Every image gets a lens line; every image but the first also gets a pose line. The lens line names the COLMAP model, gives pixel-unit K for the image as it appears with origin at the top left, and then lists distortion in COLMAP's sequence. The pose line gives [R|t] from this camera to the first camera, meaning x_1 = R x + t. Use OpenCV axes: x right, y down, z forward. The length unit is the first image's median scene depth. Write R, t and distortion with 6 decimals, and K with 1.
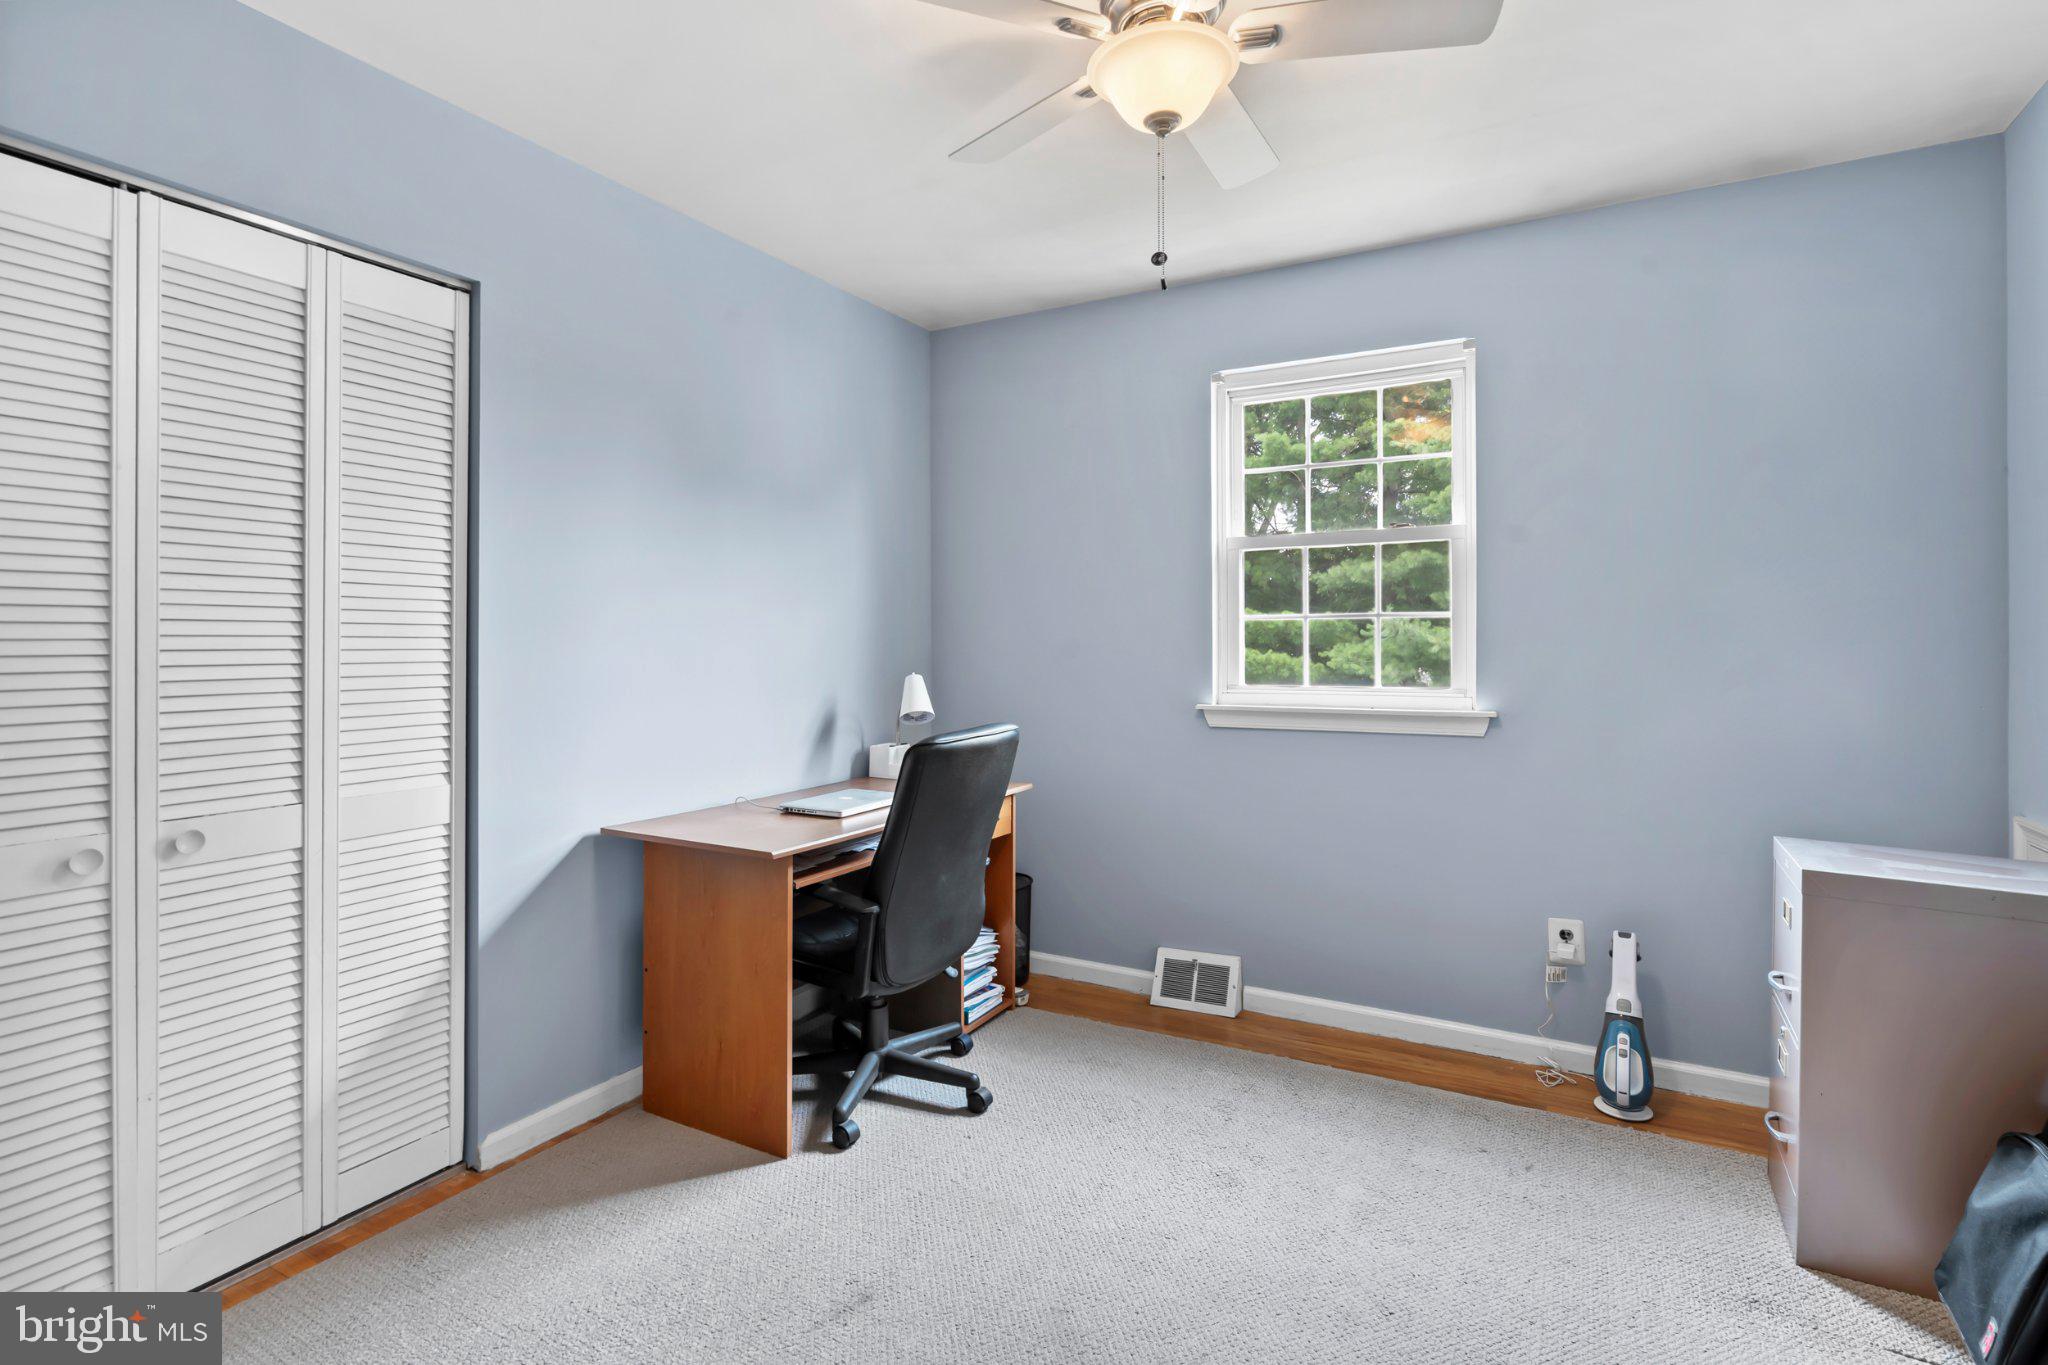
lens RADIAL K [[960.8, 0, 1045.6], [0, 960.8, 650.1], [0, 0, 1]] dist [0.002729, 0.000723]
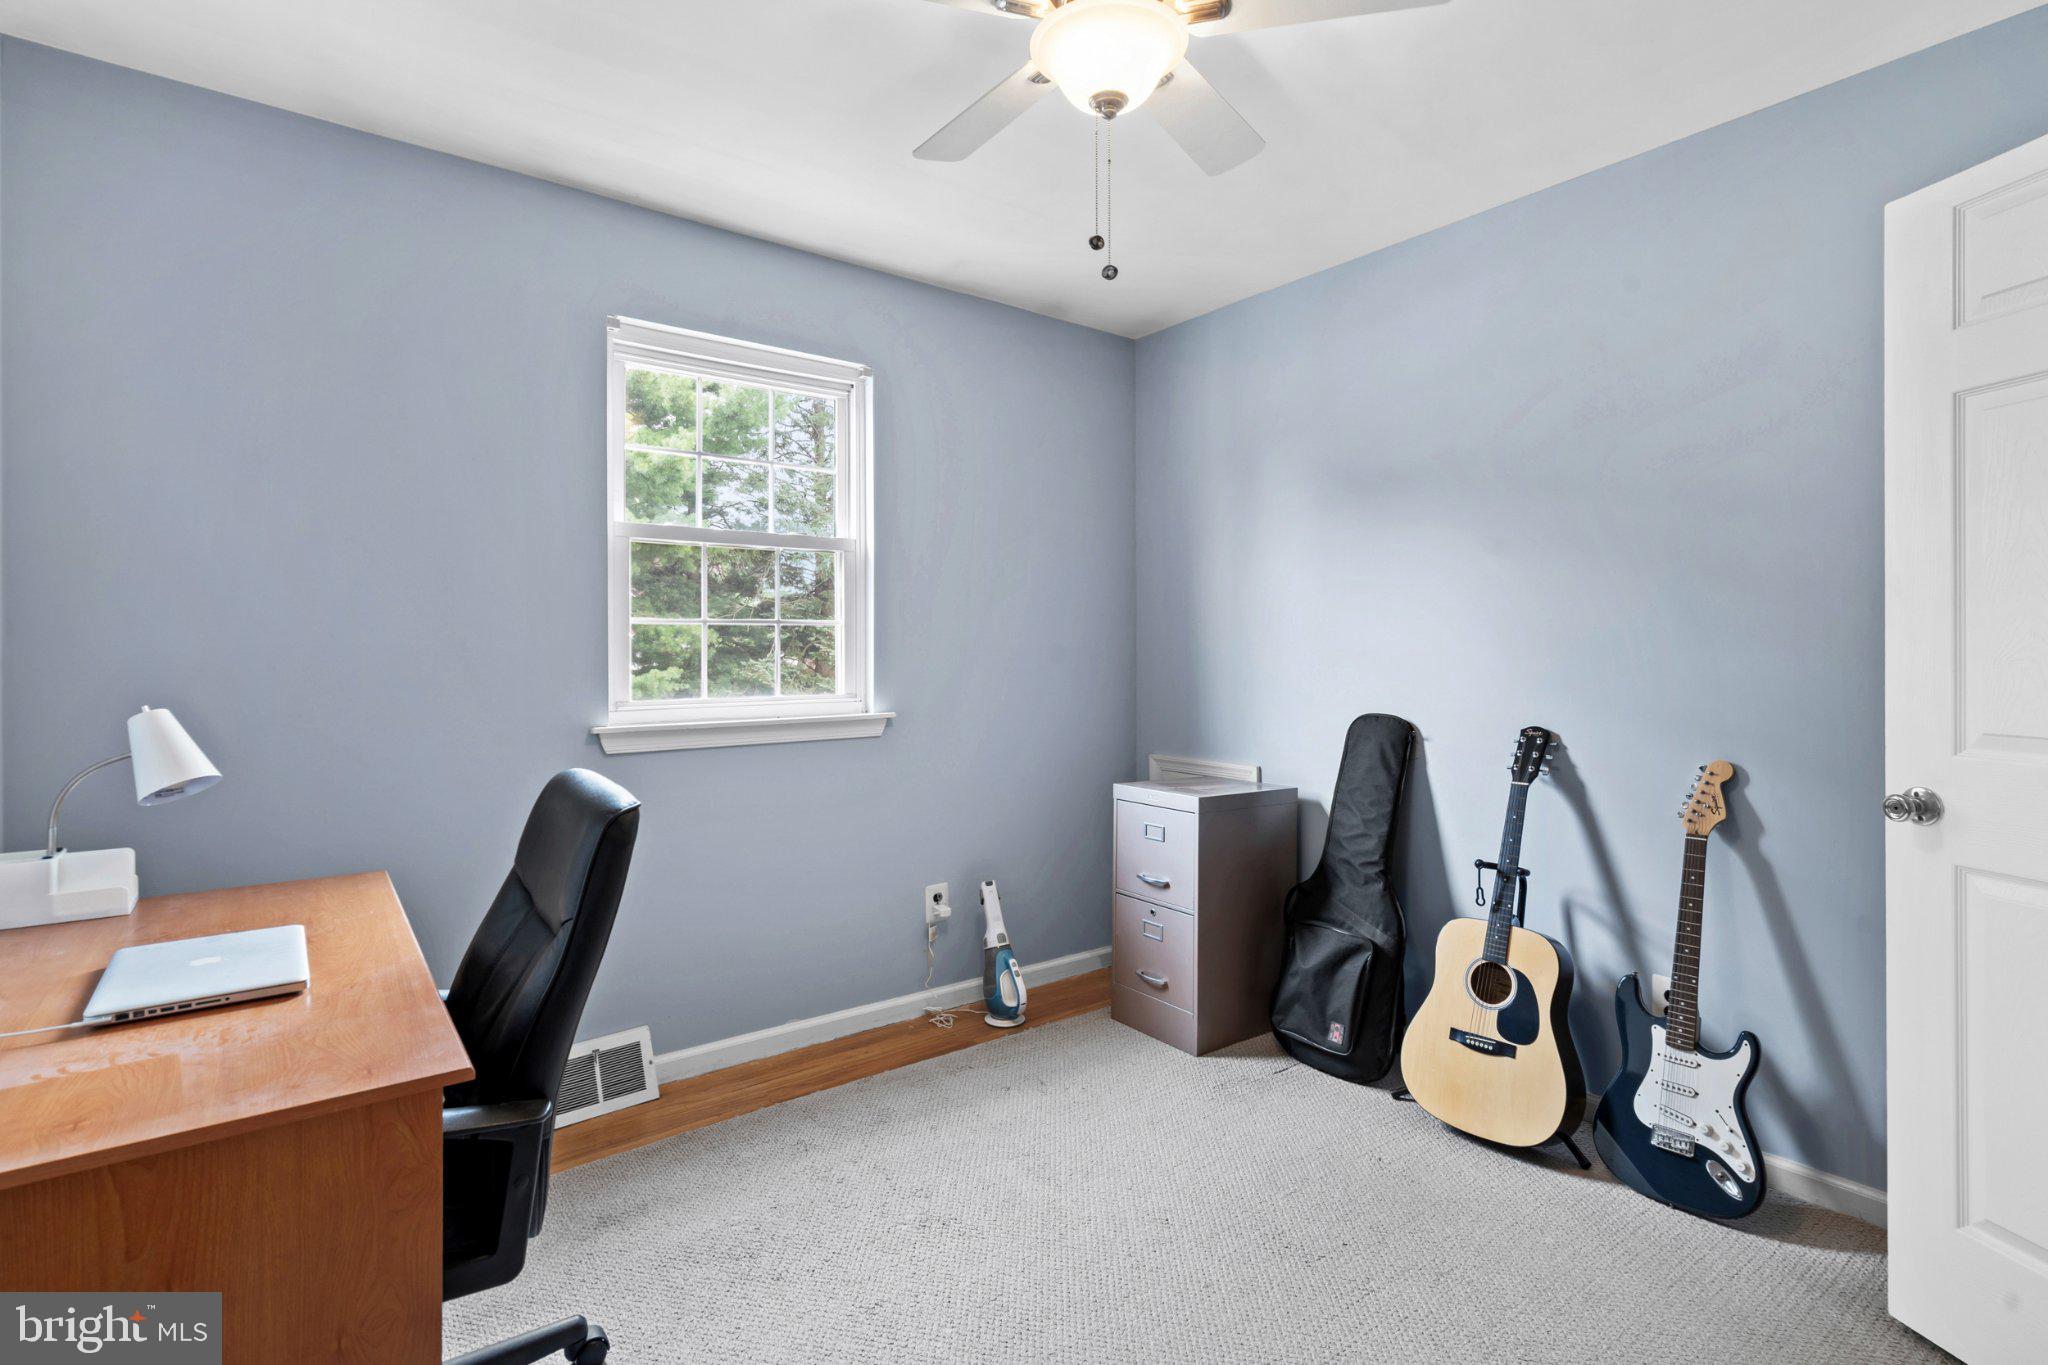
lens RADIAL K [[963.3, 0, 989.7], [0, 963.3, 661.4], [0, 0, 1]] dist [0.000889, 0.000396]
pose [[0.432196, -0.009996, 0.901724, -0.481252], [0.008125, 0.999941, 0.007191, -0.001483], [-0.901743, 0.004219, 0.432252, 0.418452]]
